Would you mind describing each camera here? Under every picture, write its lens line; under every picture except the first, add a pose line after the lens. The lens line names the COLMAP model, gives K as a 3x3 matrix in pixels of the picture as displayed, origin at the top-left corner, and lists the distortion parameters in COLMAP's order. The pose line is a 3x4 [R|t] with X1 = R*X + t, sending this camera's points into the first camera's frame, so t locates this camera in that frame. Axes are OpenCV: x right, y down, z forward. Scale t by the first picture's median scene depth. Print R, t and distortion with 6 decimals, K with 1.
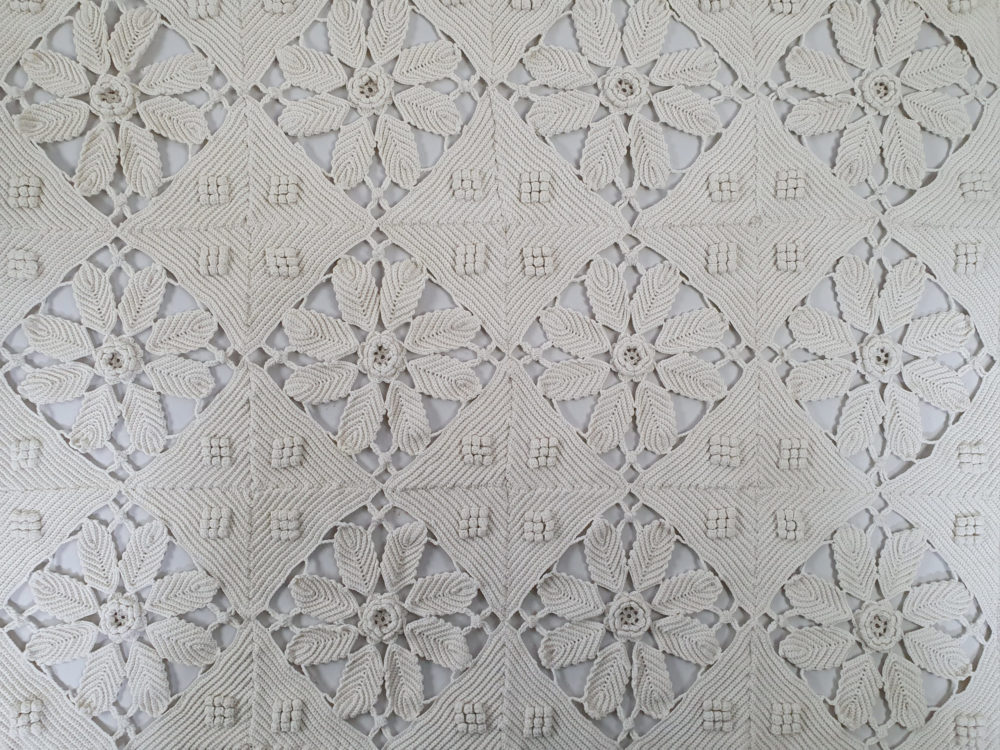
lens RADIAL K [[754.6, 0, 500.0], [0, 754.6, 375.0], [0, 0, 1]] dist [0.057023, -0.080950]
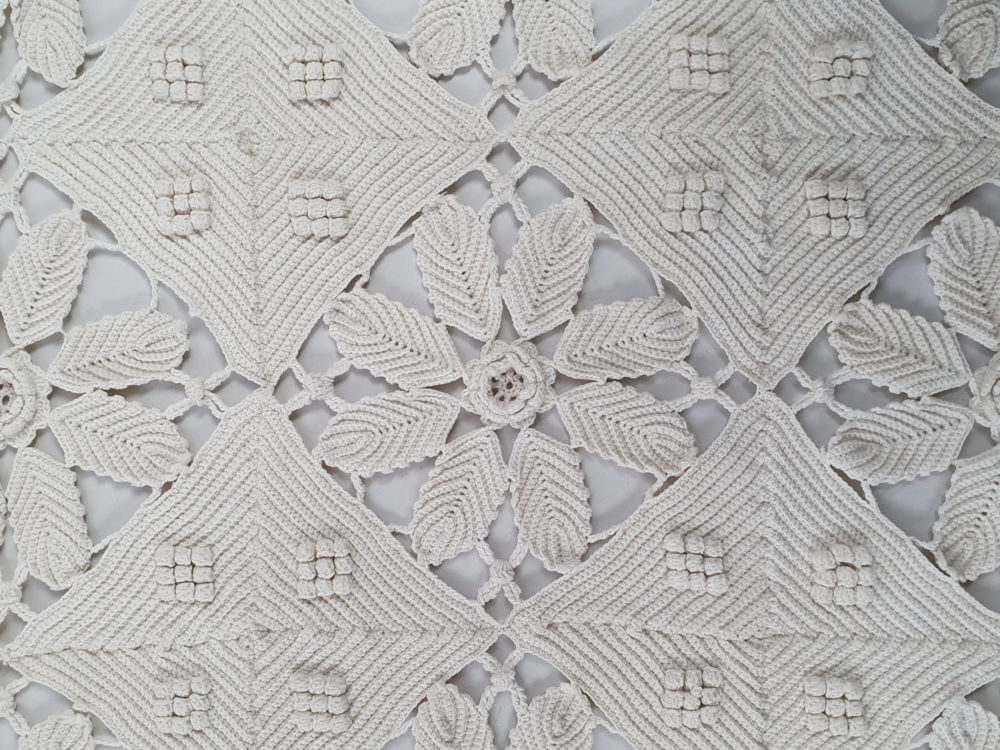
lens RADIAL K [[754.6, 0, 500.0], [0, 754.6, 375.0], [0, 0, 1]] dist [0.057023, -0.080950]
pose [[0.016070, -0.959791, 0.280255, 0.036680], [0.998478, 0.000612, -0.055156, -0.000596], [0.052767, 0.280714, 0.958340, 0.503090]]
